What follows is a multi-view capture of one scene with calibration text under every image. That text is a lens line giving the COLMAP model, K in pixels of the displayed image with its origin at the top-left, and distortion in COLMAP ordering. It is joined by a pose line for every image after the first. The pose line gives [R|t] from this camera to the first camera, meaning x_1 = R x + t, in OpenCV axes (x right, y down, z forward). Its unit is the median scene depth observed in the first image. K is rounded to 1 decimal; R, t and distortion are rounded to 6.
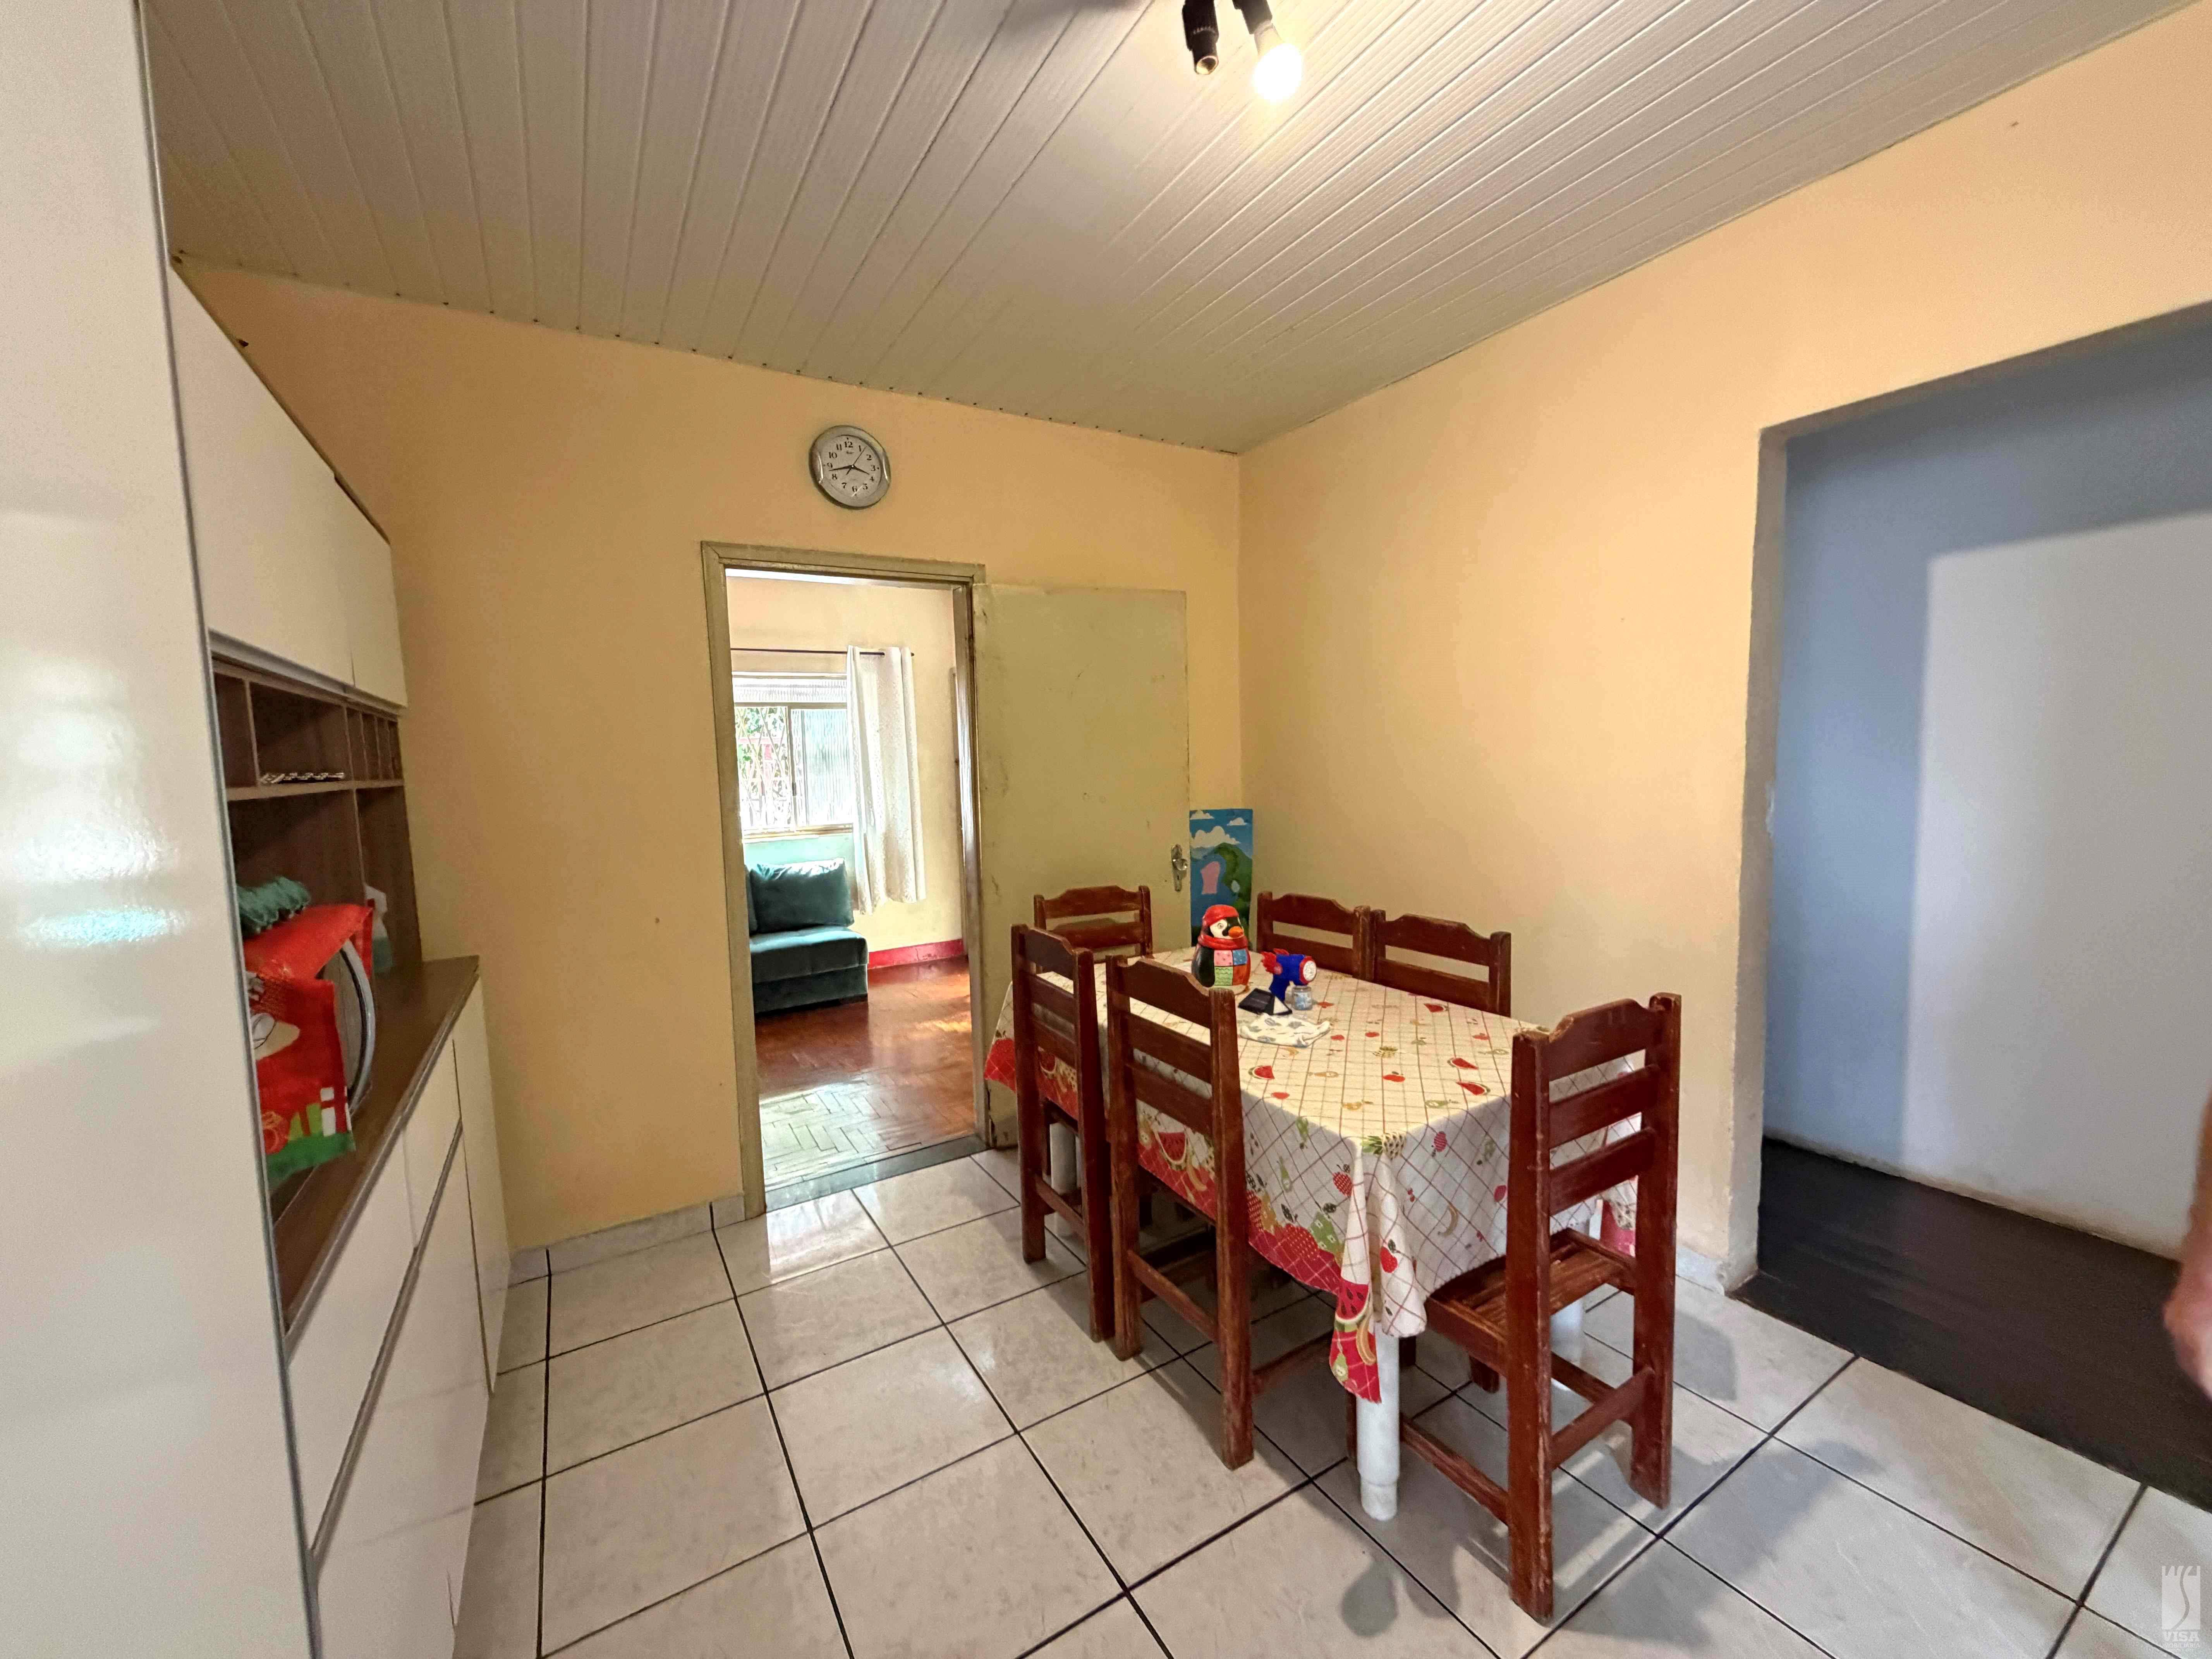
lens RADIAL K [[875.6, 0, 1103.1], [0, 875.6, 827.7], [0, 0, 1]] dist [-0.000431, -0.000013]
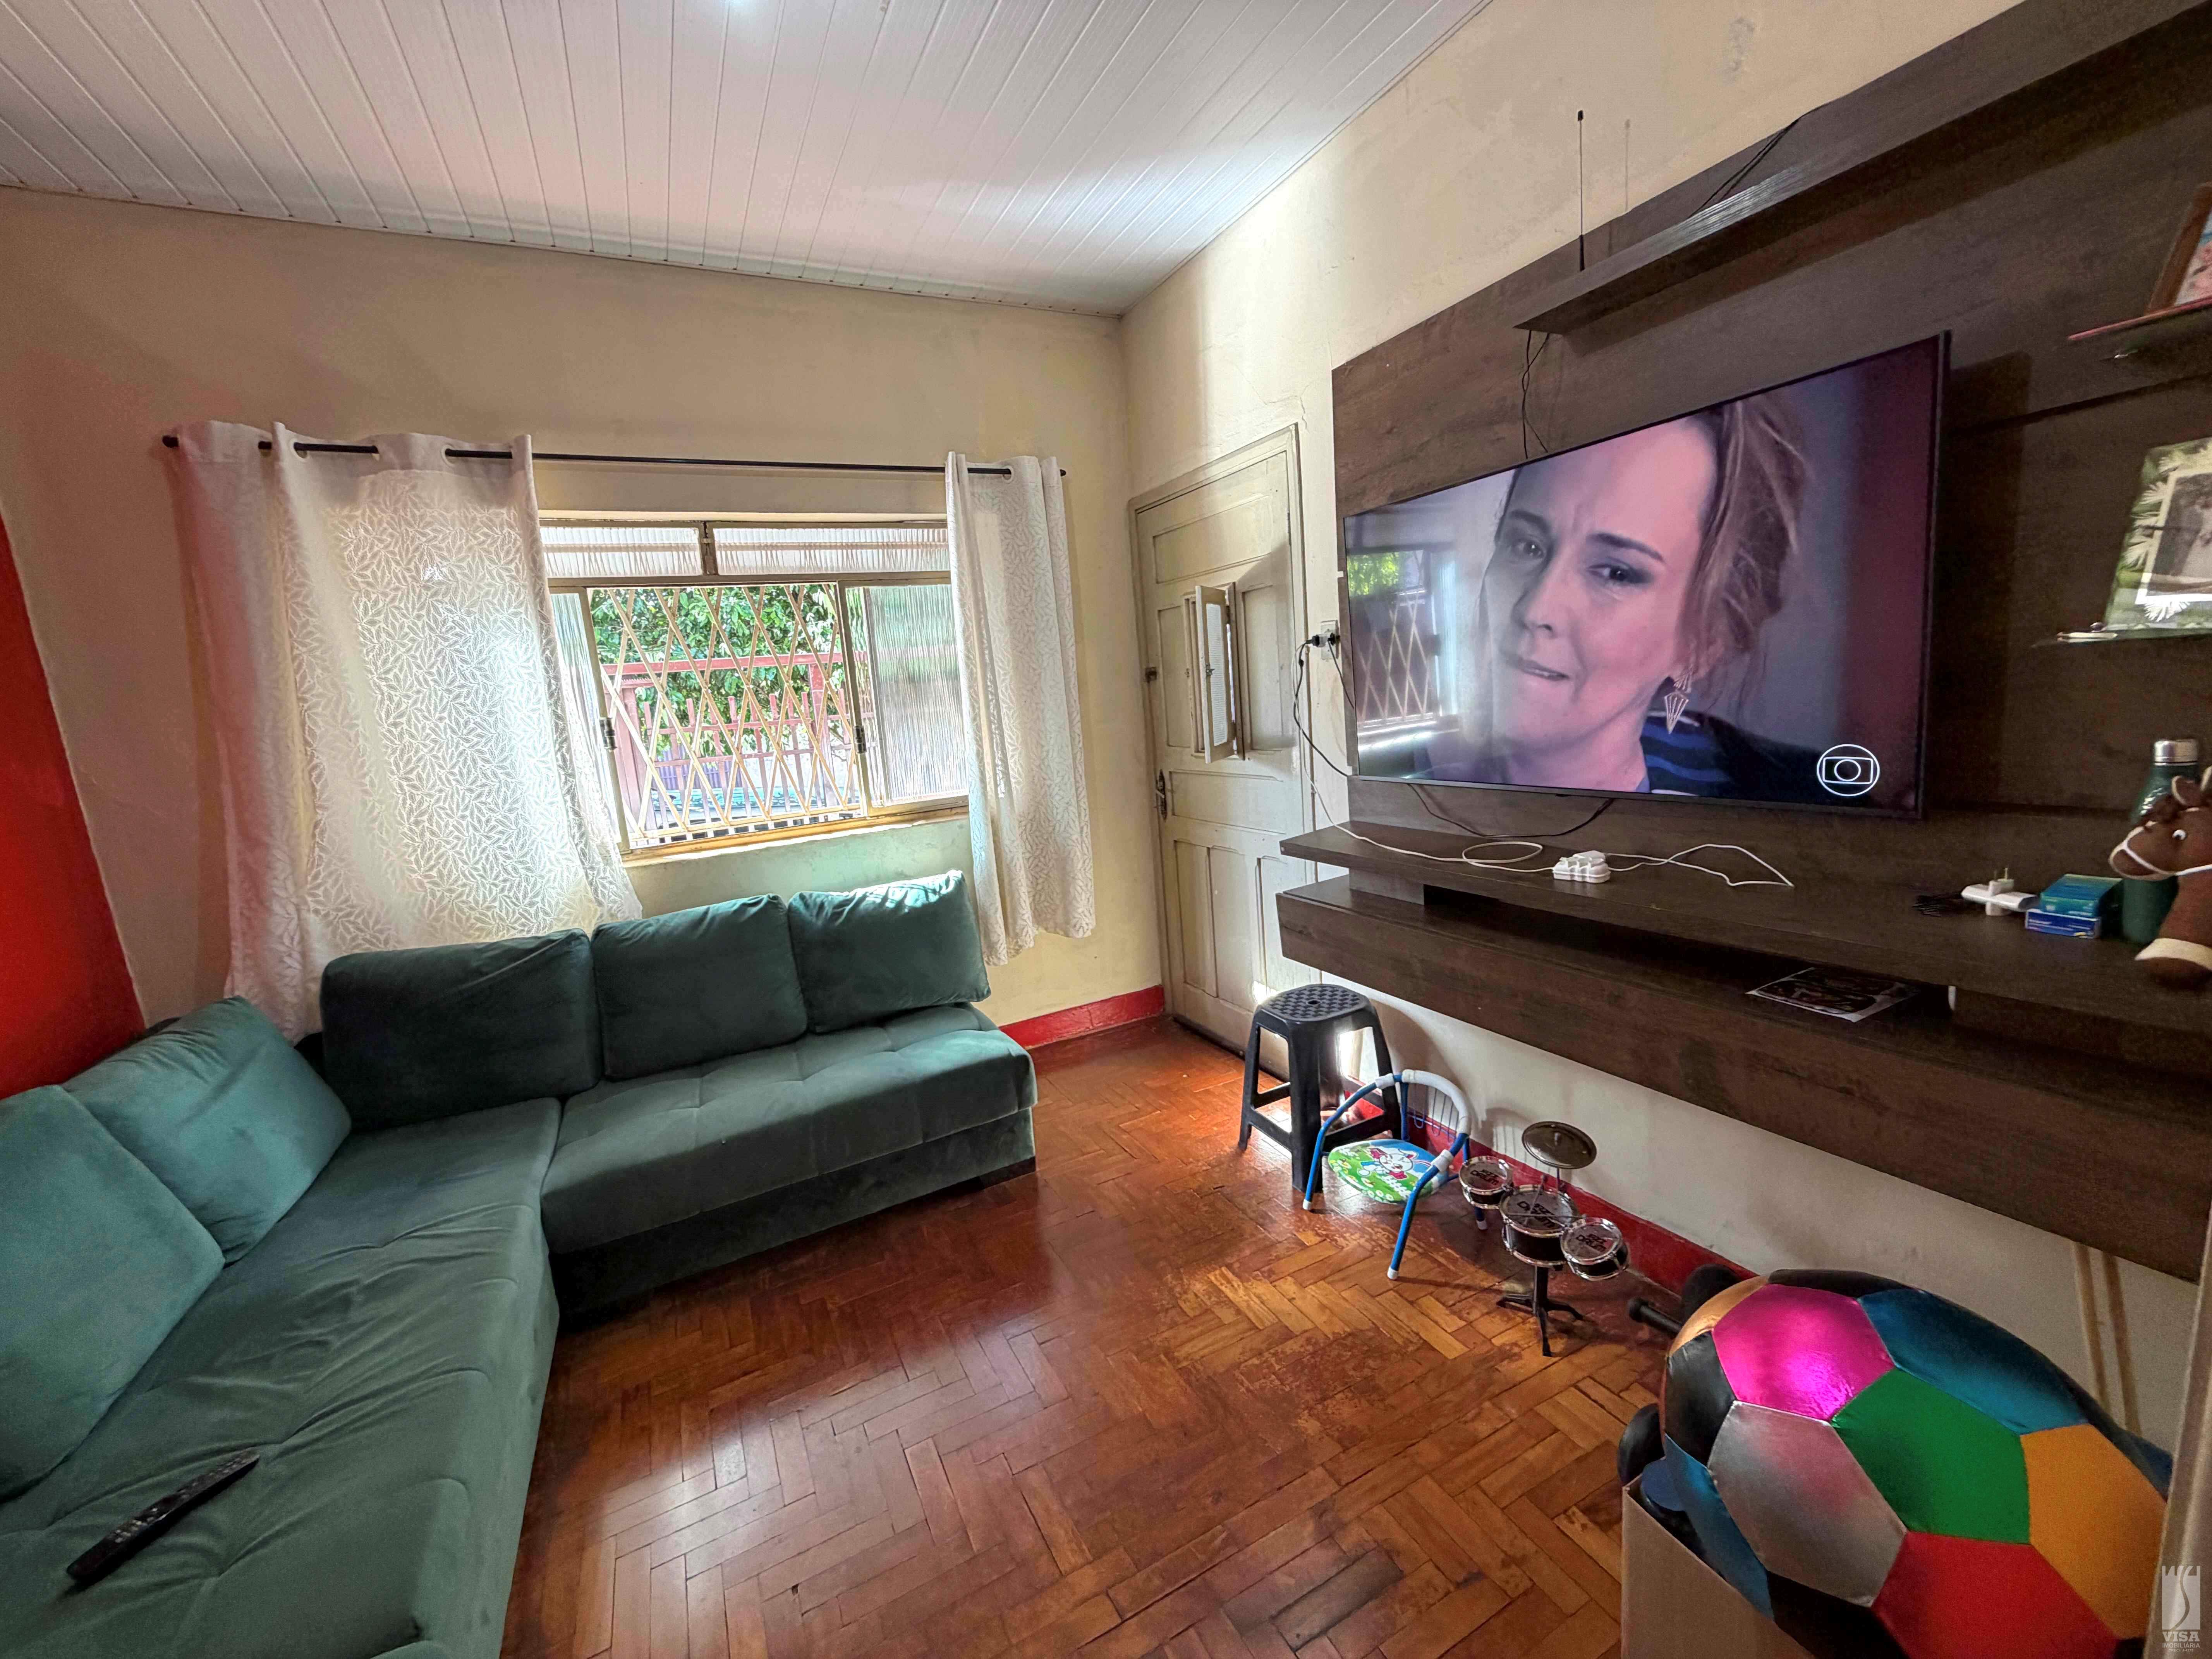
lens RADIAL K [[875.6, 0, 1107.4], [0, 875.6, 827.8], [0, 0, 1]] dist [-0.000431, -0.000013]
pose [[0.996313, -0.040186, -0.075793, -0.161689], [0.046329, 0.995627, 0.081118, -0.025993], [0.072202, -0.084330, 0.993819, 0.465677]]
